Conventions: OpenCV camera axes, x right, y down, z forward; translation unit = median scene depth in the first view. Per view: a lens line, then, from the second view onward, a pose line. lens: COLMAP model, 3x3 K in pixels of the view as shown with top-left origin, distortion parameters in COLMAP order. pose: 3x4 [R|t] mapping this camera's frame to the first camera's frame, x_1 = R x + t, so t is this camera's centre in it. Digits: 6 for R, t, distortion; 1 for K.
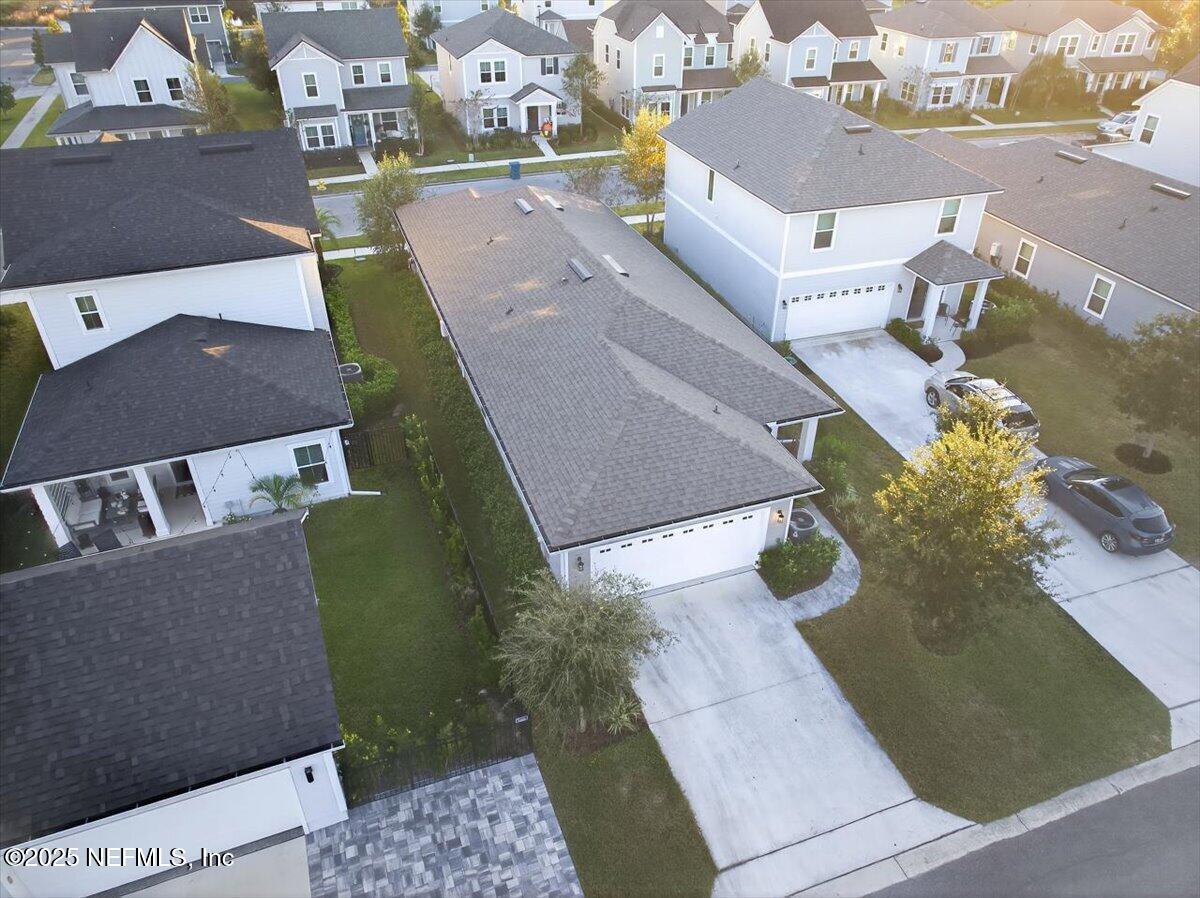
lens RADIAL K [[817.8, 0, 595.2], [0, 817.8, 445.6], [0, 0, 1]] dist [-0.001993, 0.000192]
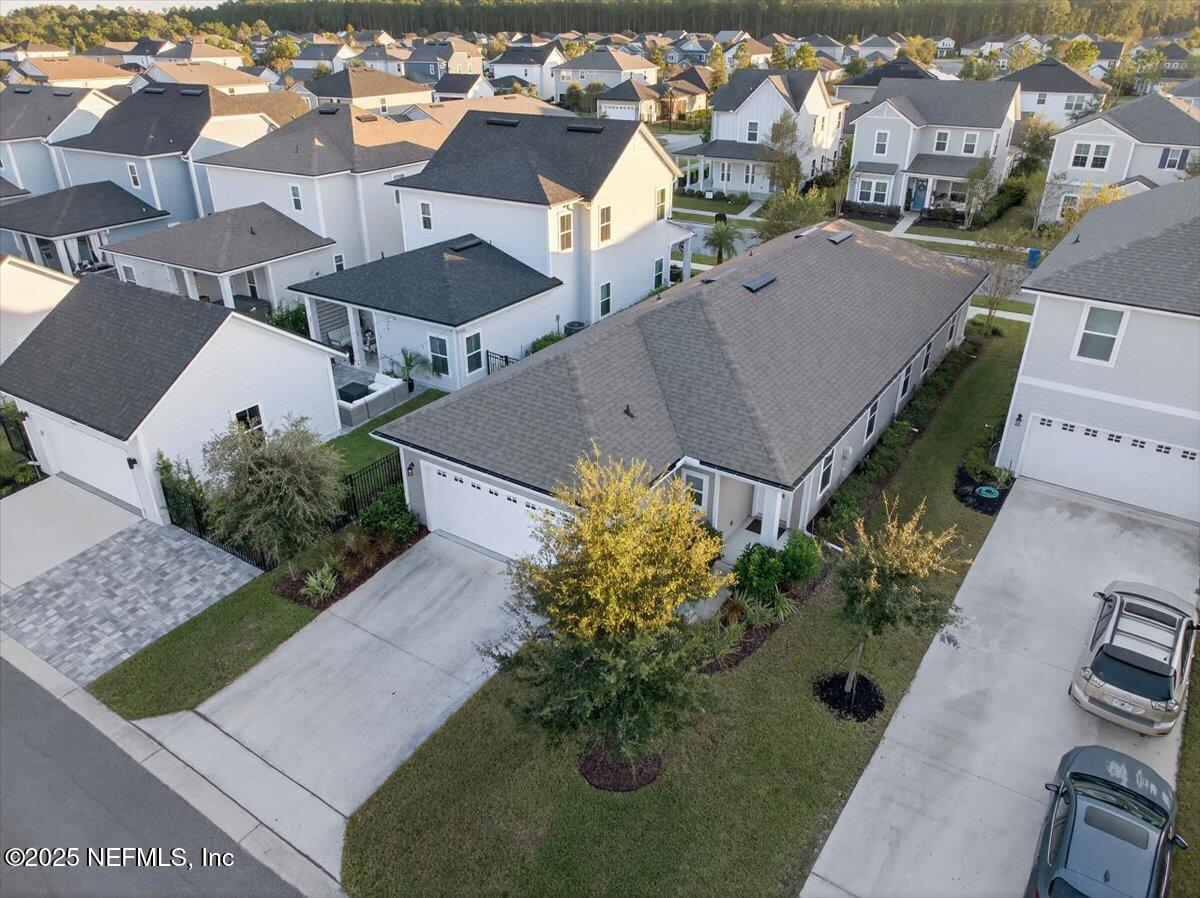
lens RADIAL K [[817.8, 0, 603.2], [0, 817.8, 447.6], [0, 0, 1]] dist [-0.001993, 0.000192]
pose [[0.598643, 0.365389, -0.712823, 0.307272], [-0.446371, 0.891093, 0.081897, -0.026930], [0.665116, 0.269156, 0.696545, 0.151335]]
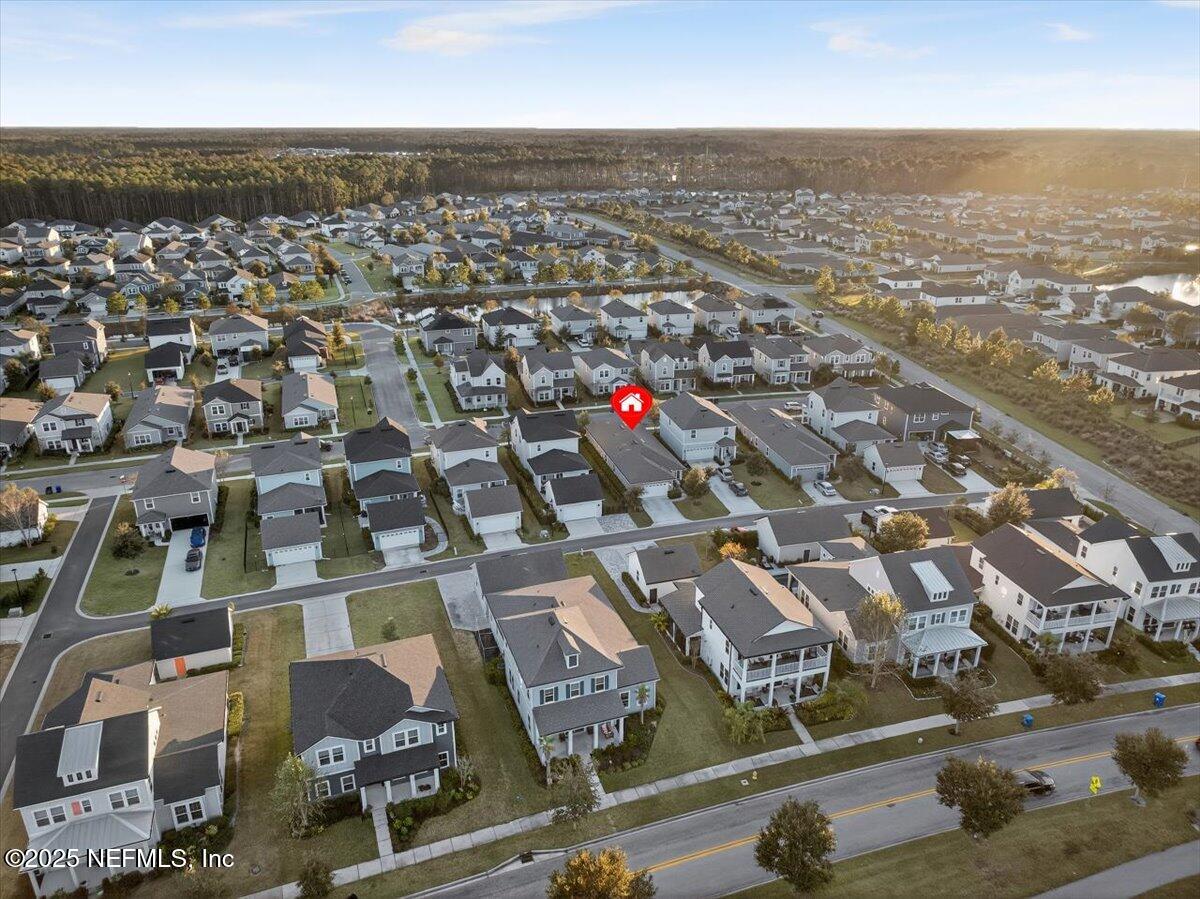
lens RADIAL K [[817.8, 0, 599.8], [0, 817.8, 445.5], [0, 0, 1]] dist [-0.001993, 0.000192]
pose [[0.998451, 0.020493, -0.051736, 0.008927], [-0.031312, 0.975467, -0.217907, 0.407183], [0.046002, 0.219189, 0.974597, -1.742422]]
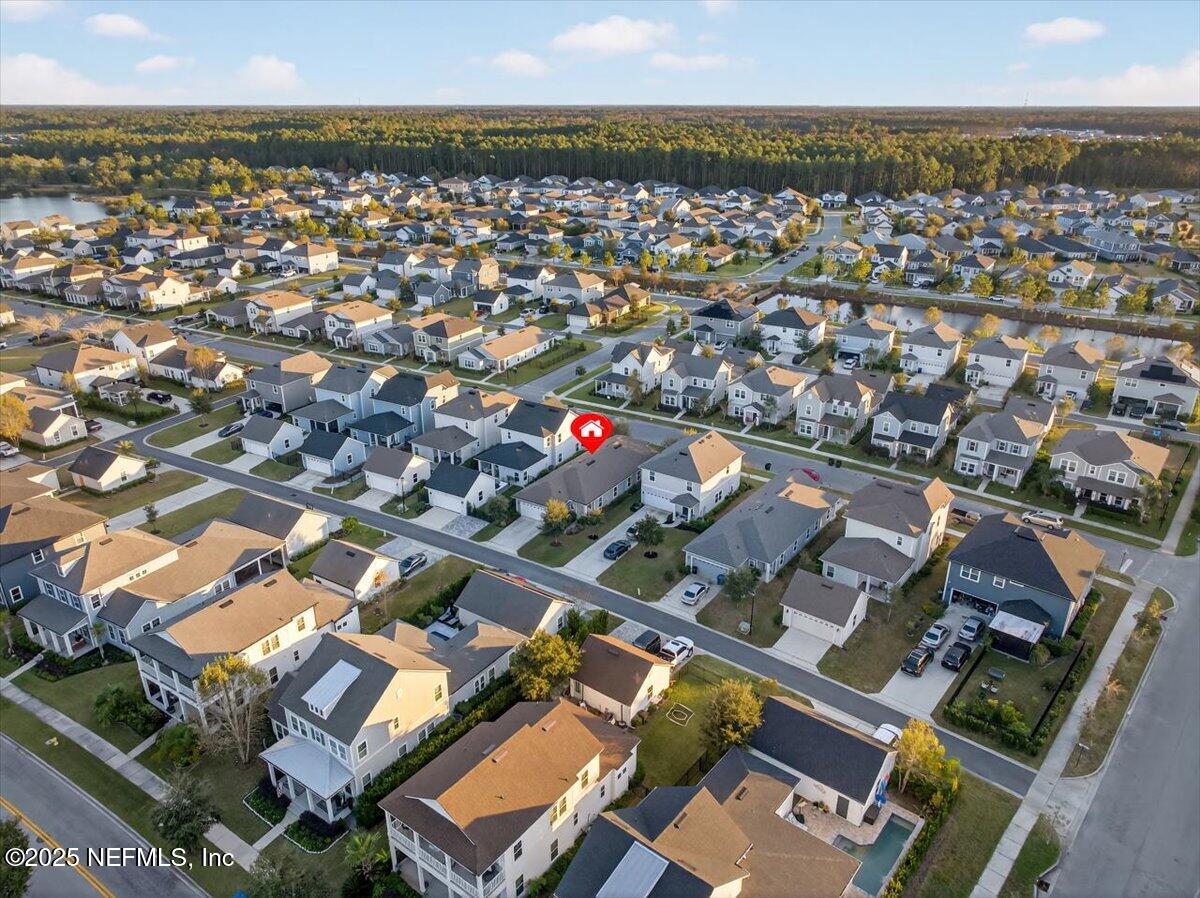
lens RADIAL K [[817.8, 0, 602.8], [0, 817.8, 451.8], [0, 0, 1]] dist [-0.001993, 0.000192]
pose [[0.612545, 0.307888, -0.728007, 1.475214], [-0.440741, 0.897592, 0.008769, -0.161704], [0.656153, 0.315491, 0.685514, -0.869347]]
